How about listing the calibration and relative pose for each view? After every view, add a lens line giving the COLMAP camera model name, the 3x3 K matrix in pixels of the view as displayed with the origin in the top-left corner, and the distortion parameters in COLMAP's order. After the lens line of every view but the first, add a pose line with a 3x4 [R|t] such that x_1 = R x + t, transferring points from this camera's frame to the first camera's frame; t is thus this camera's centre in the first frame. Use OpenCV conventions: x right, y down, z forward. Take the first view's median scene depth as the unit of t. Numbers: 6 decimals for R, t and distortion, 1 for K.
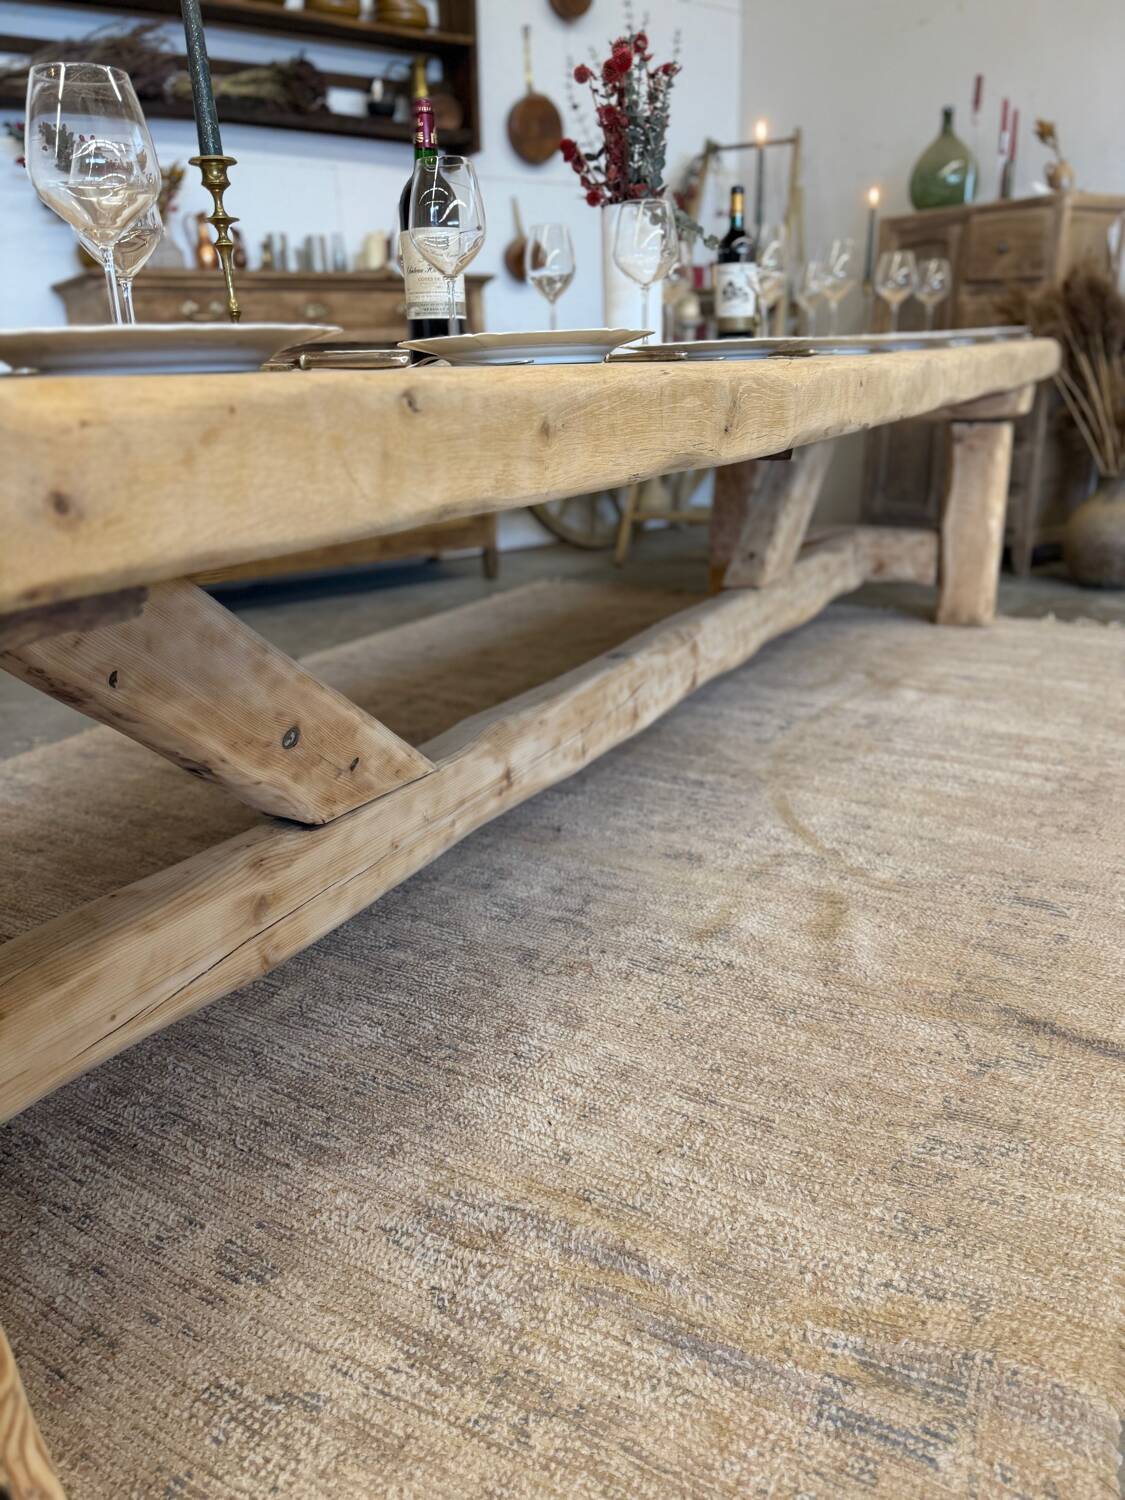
lens RADIAL K [[1064.7, 0, 569.2], [0, 1064.7, 752.8], [0, 0, 1]] dist [0.056765, -0.081089]
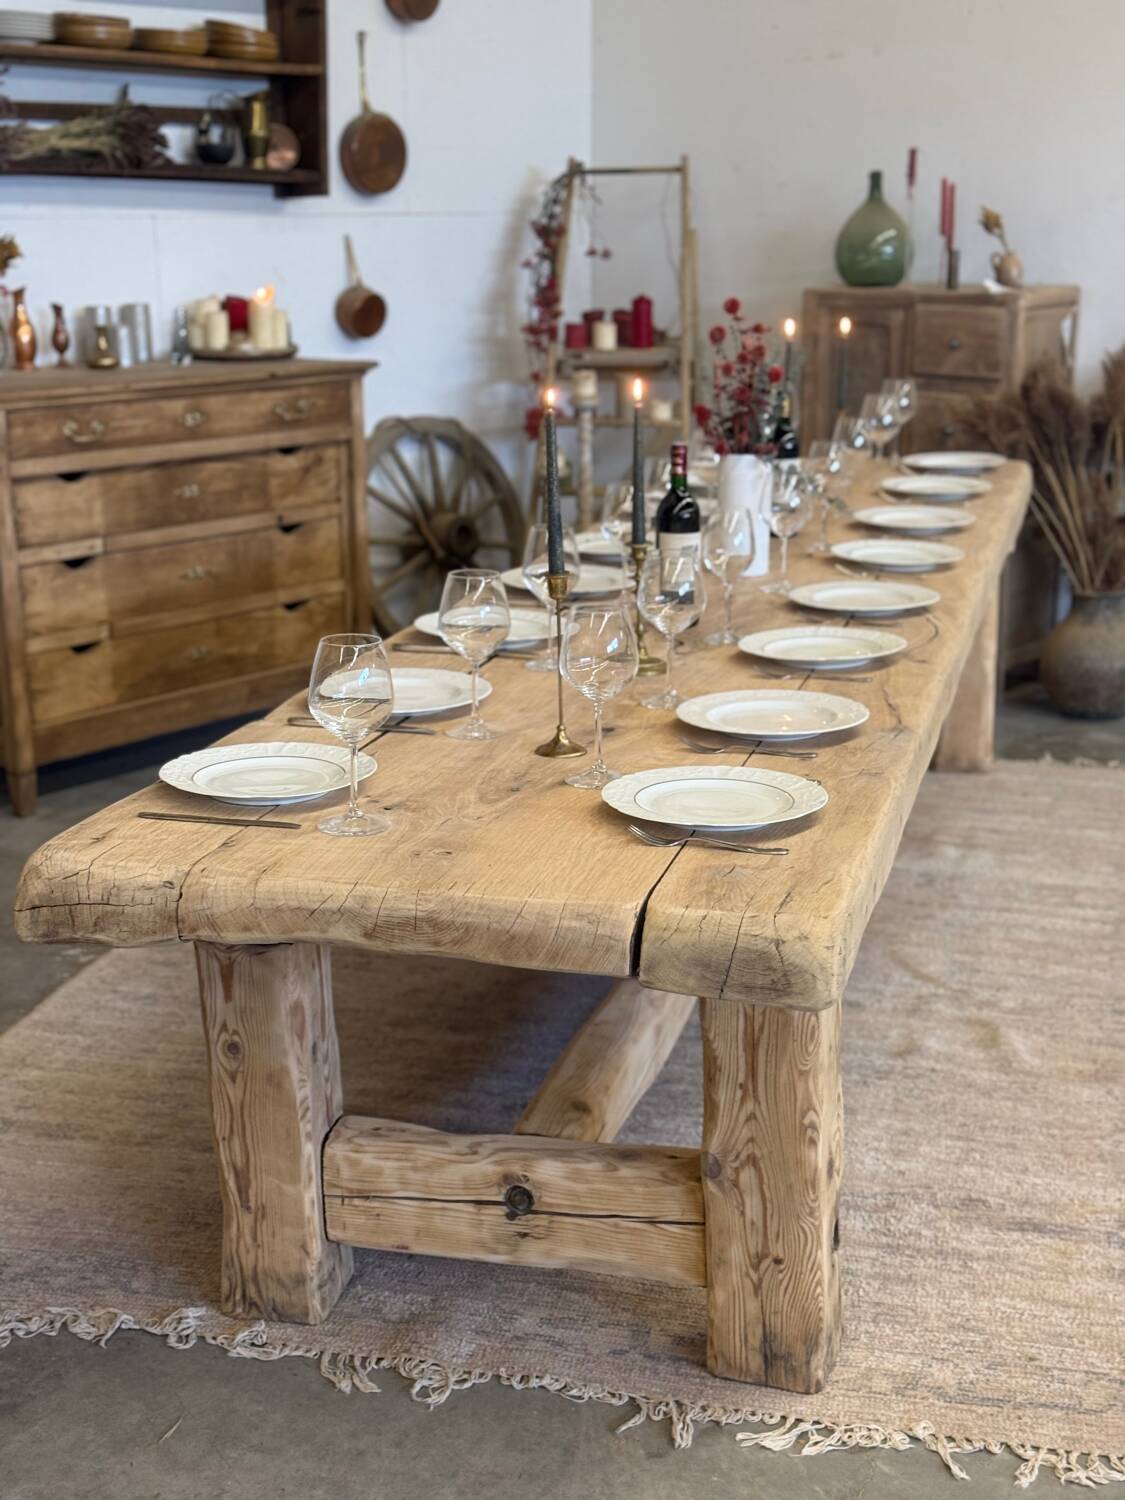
lens RADIAL K [[2113.5, 0, 547.9], [0, 2113.5, 745.7], [0, 0, 1]] dist [0.118118, 0.000000]
pose [[0.966063, -0.040492, 0.255111, -0.664430], [0.066592, 0.993294, -0.094515, 0.012244], [-0.249573, 0.108296, 0.962281, -1.002407]]
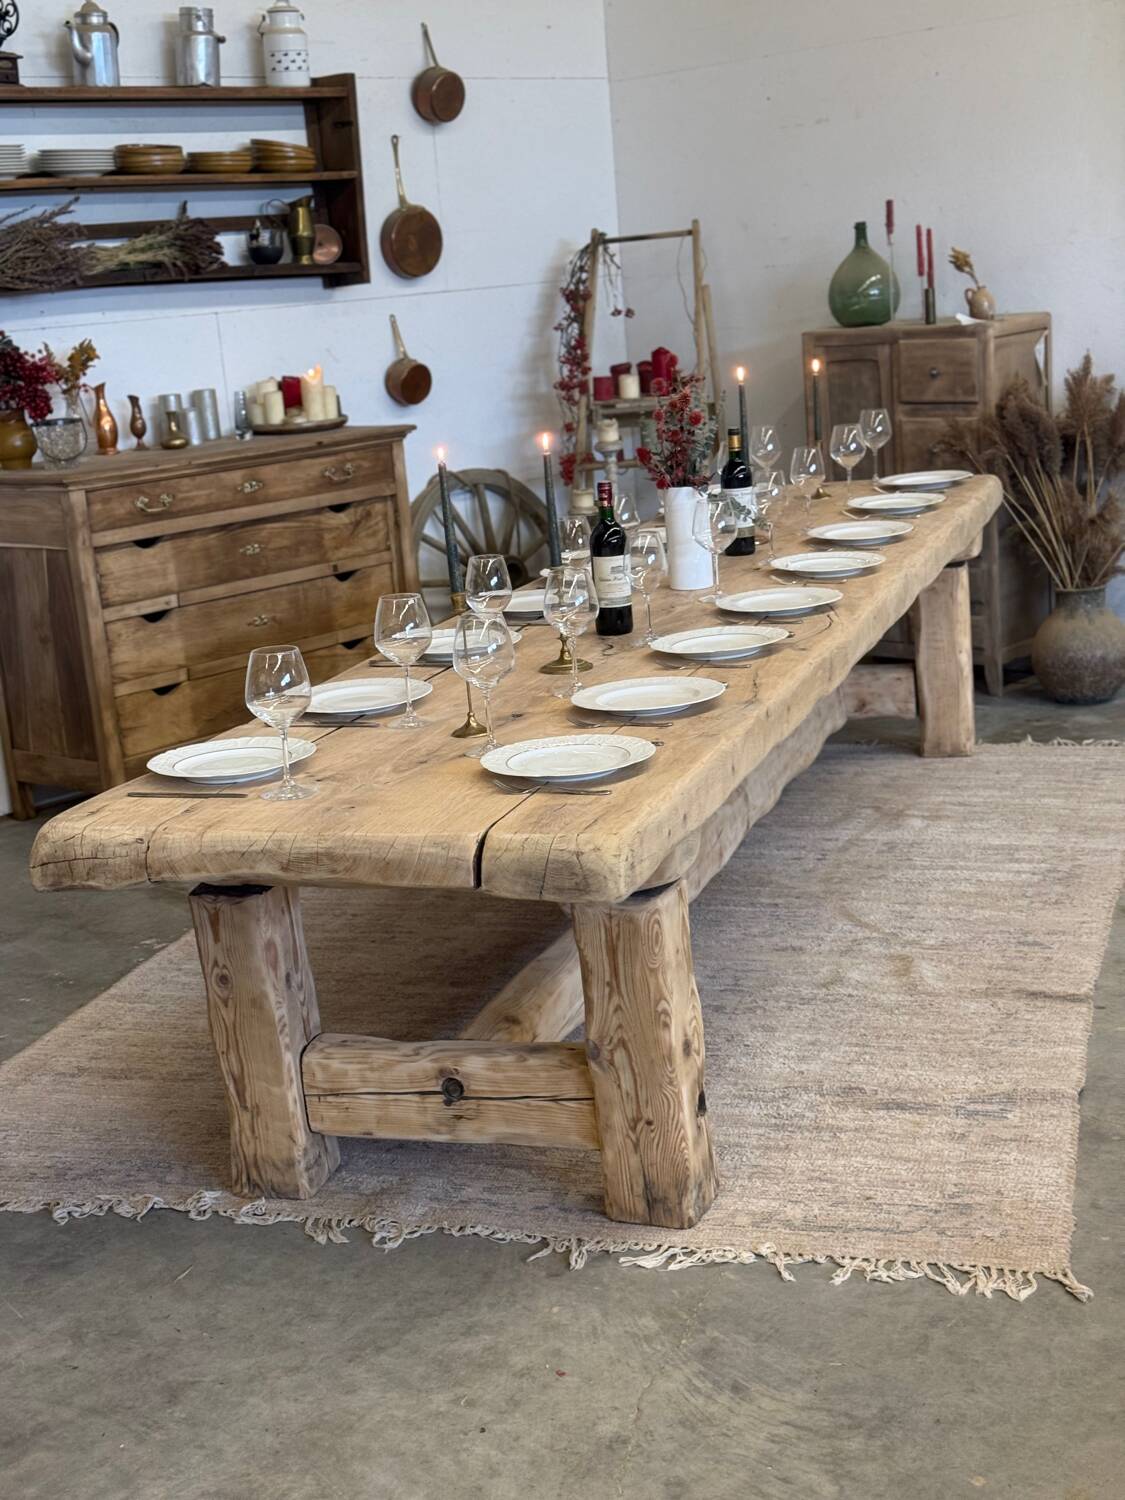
lens RADIAL K [[2113.5, 0, 546.3], [0, 2113.5, 741.3], [0, 0, 1]] dist [0.118118, 0.000000]
pose [[0.980476, -0.089286, 0.175199, -0.547016], [0.112012, 0.985886, -0.124429, 0.116636], [-0.161616, 0.141624, 0.976638, -1.382990]]
